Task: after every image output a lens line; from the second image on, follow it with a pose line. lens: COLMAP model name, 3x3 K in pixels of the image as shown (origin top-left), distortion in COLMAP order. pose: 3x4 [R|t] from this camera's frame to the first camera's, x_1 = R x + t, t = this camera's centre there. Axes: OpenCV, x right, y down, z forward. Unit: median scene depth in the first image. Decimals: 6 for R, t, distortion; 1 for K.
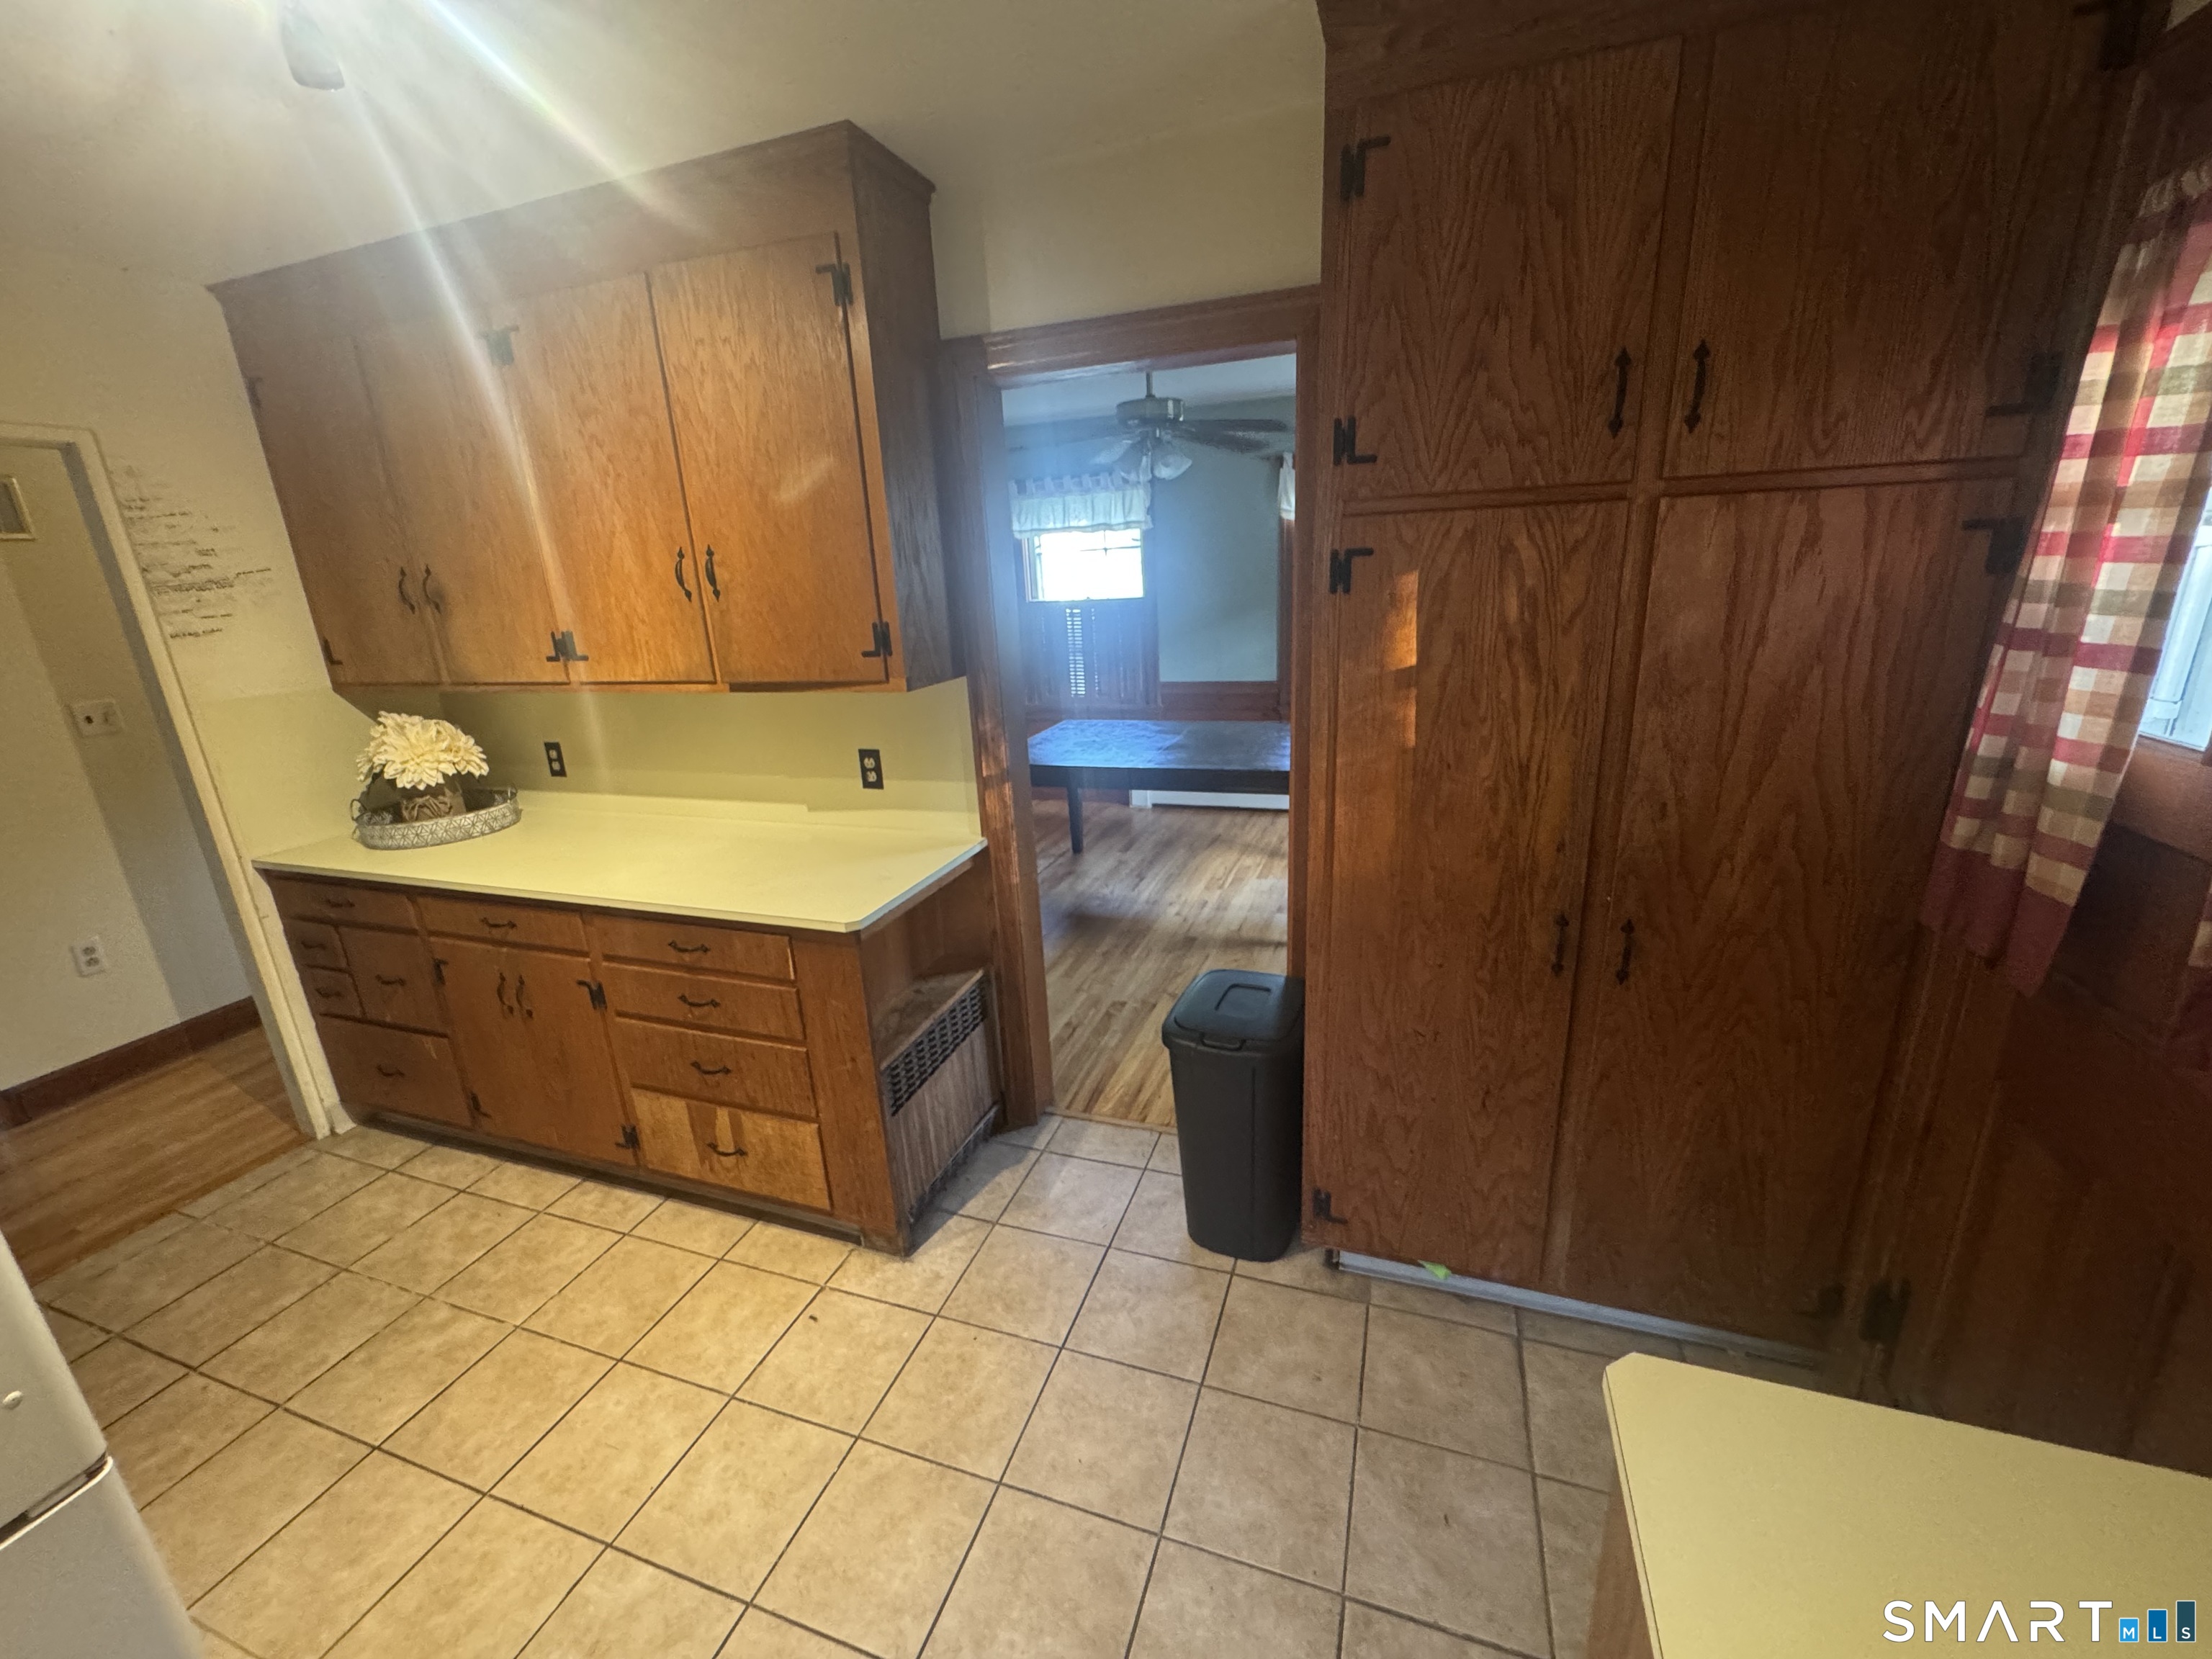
lens RADIAL K [[885.2, 0, 1104.8], [0, 885.2, 833.6], [0, 0, 1]] dist [-0.004989, 0.000975]
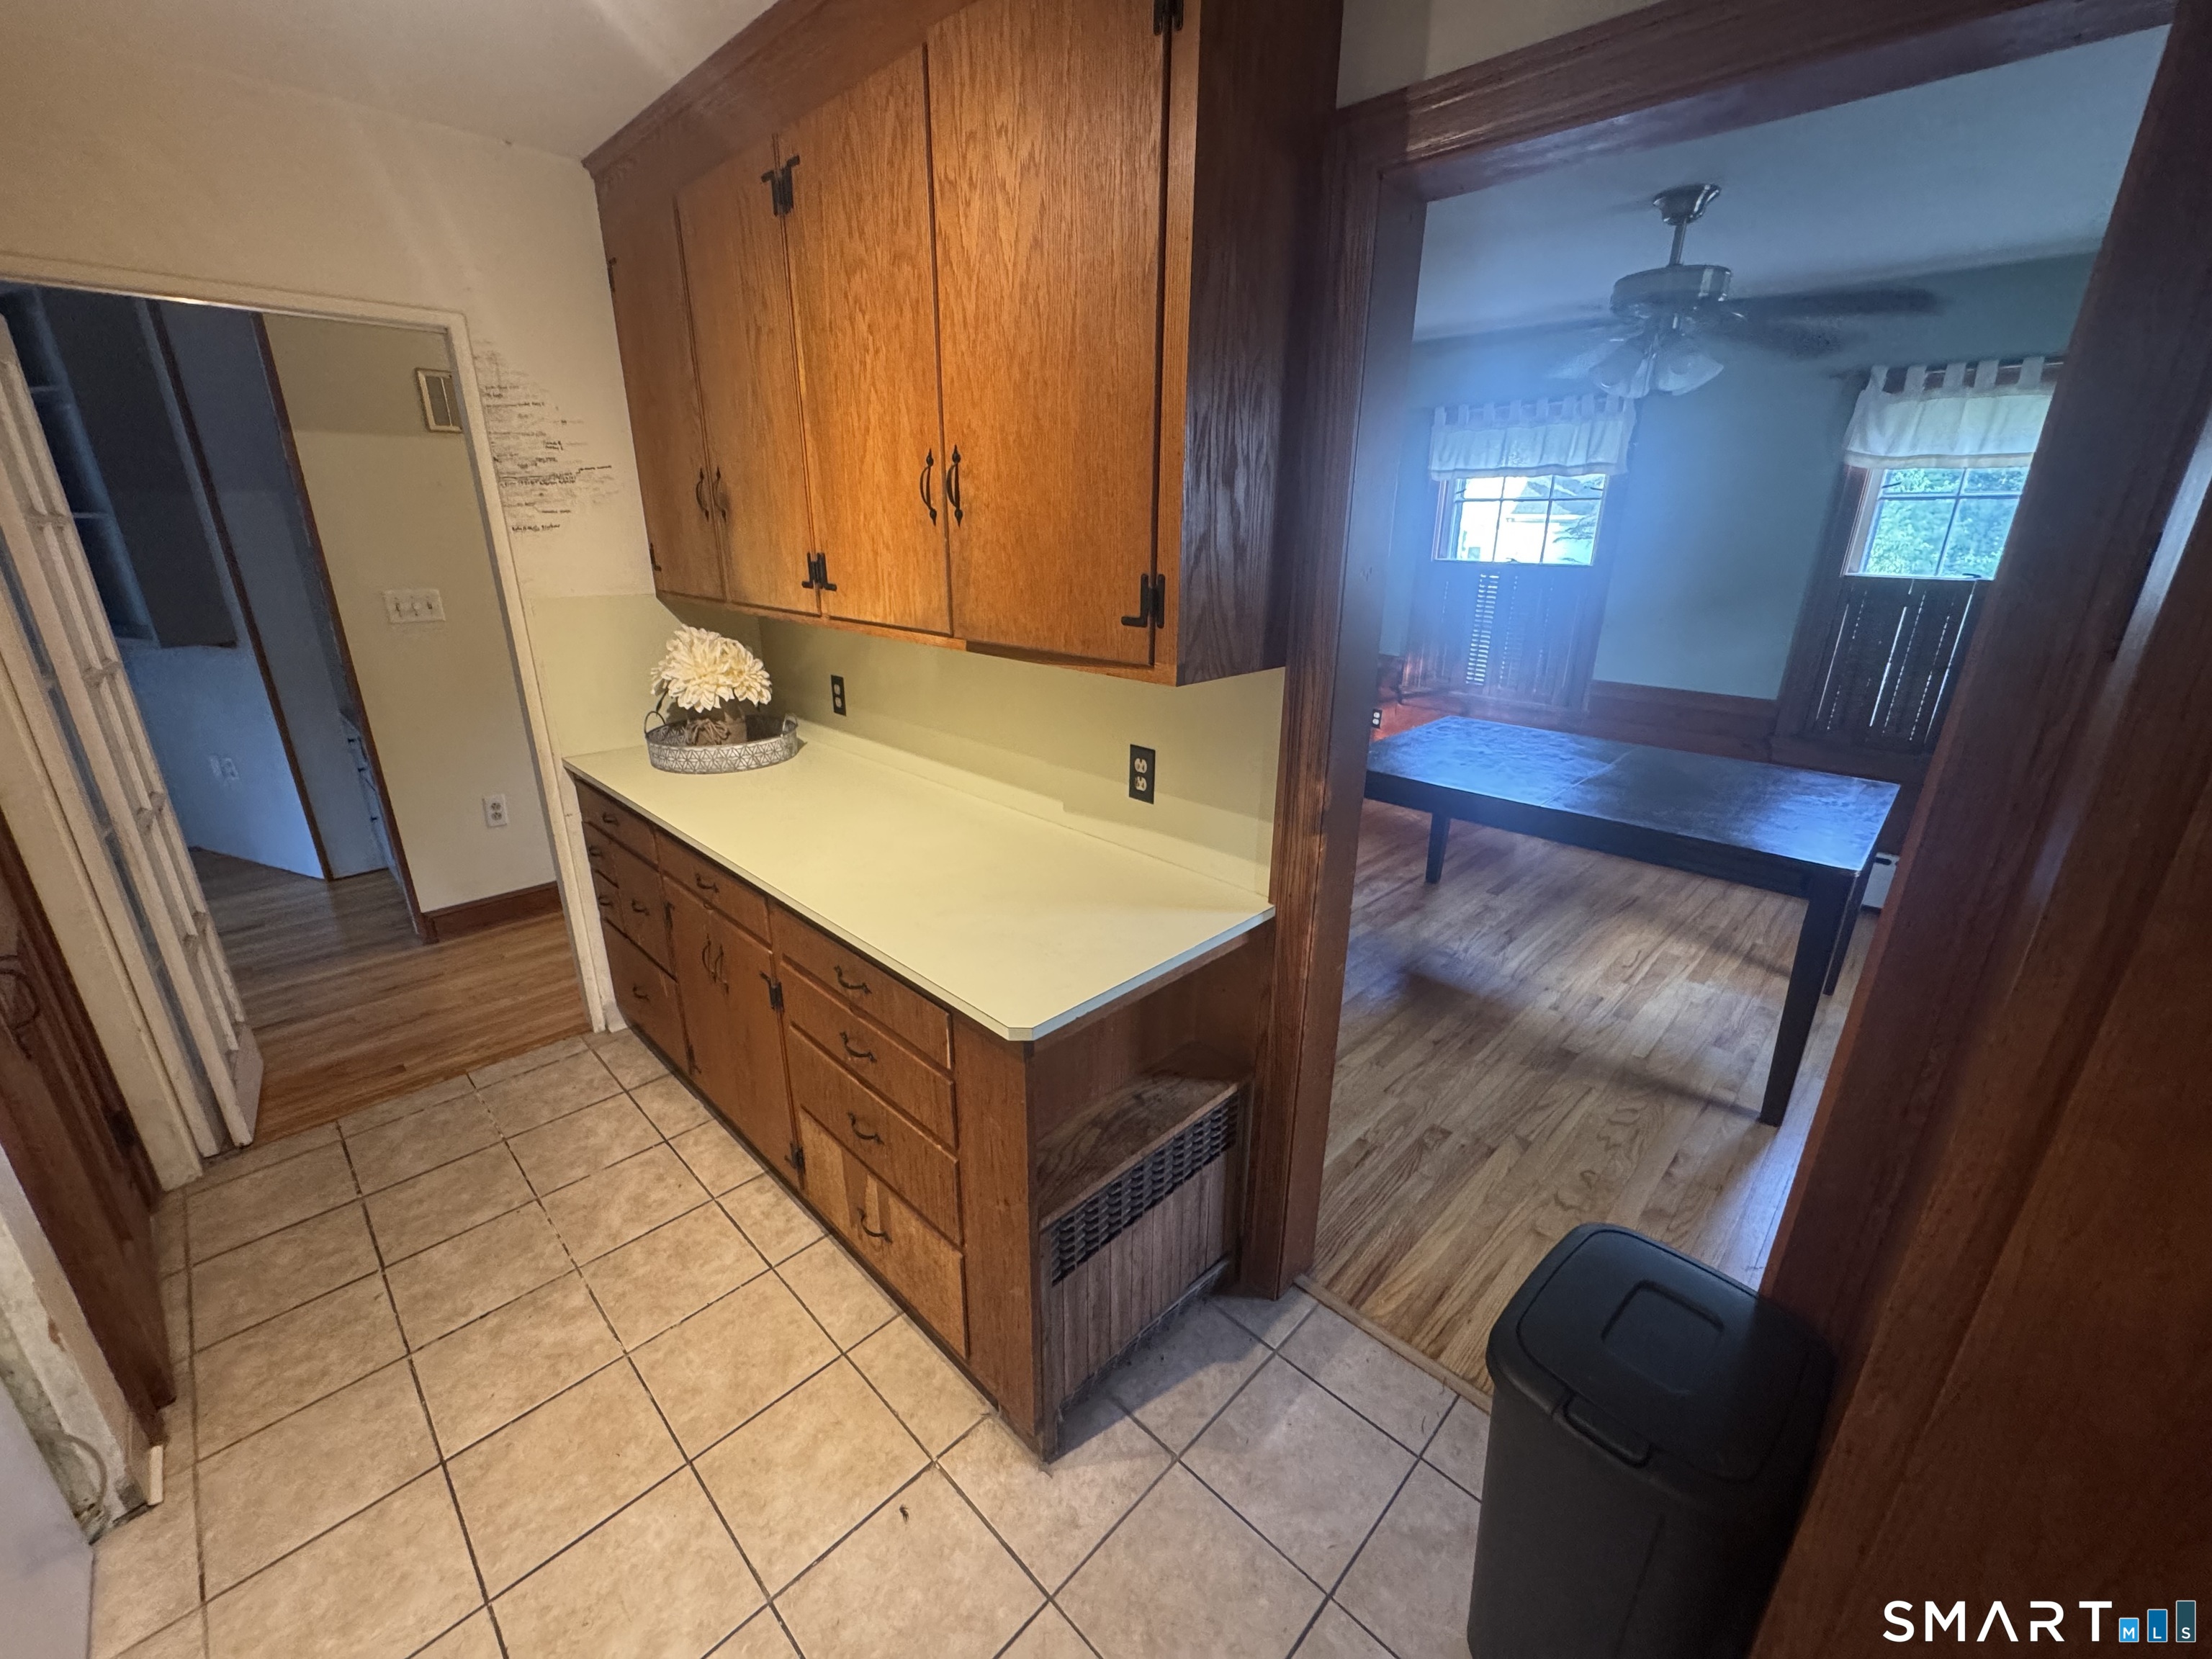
lens RADIAL K [[885.2, 0, 1107.4], [0, 885.2, 827.3], [0, 0, 1]] dist [-0.004989, 0.000975]
pose [[0.905062, 0.191129, -0.379910, -0.004242], [-0.172947, 0.981530, 0.081787, -0.088177], [0.388525, -0.008318, 0.921401, 0.329322]]
